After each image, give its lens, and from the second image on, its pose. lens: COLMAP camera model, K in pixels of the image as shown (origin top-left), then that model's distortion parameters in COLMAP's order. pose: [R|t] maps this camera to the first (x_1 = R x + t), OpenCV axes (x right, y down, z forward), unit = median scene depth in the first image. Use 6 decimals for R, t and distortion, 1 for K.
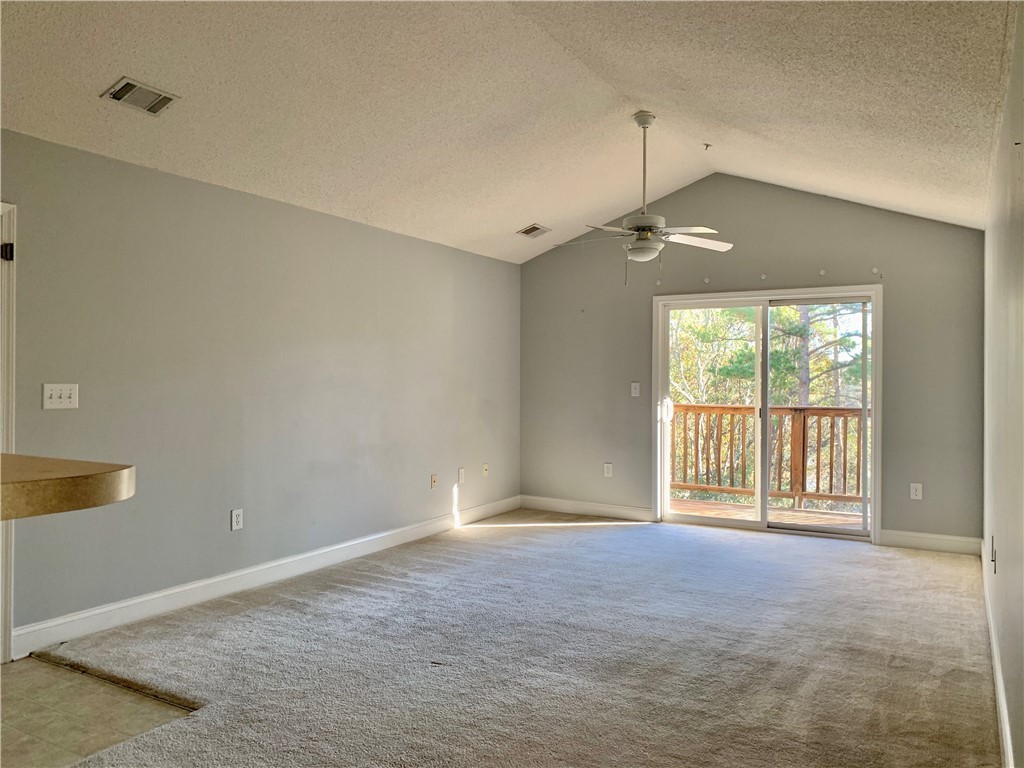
lens RADIAL K [[779.4, 0, 509.2], [0, 779.4, 384.3], [0, 0, 1]] dist [0.041087, -0.058185]
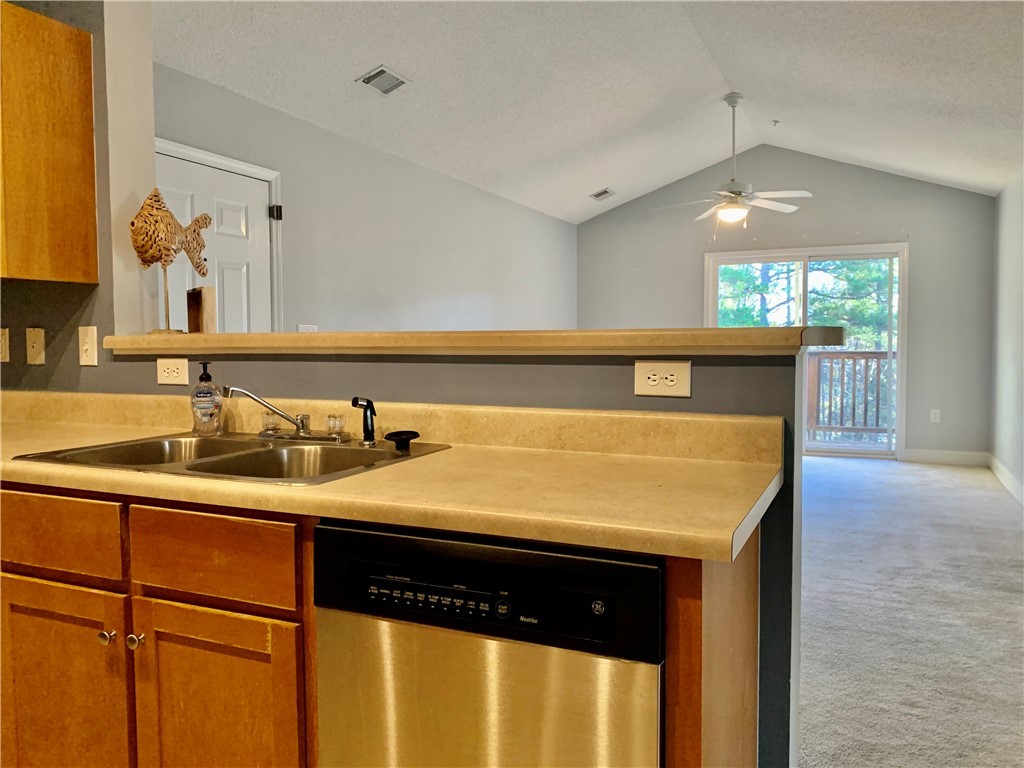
lens RADIAL K [[779.4, 0, 521.4], [0, 779.4, 378.8], [0, 0, 1]] dist [0.041087, -0.058185]
pose [[0.995241, -0.016166, 0.096095, -0.246299], [0.012235, 0.999070, 0.041350, 0.024556], [-0.096674, -0.039978, 0.994513, -0.141664]]
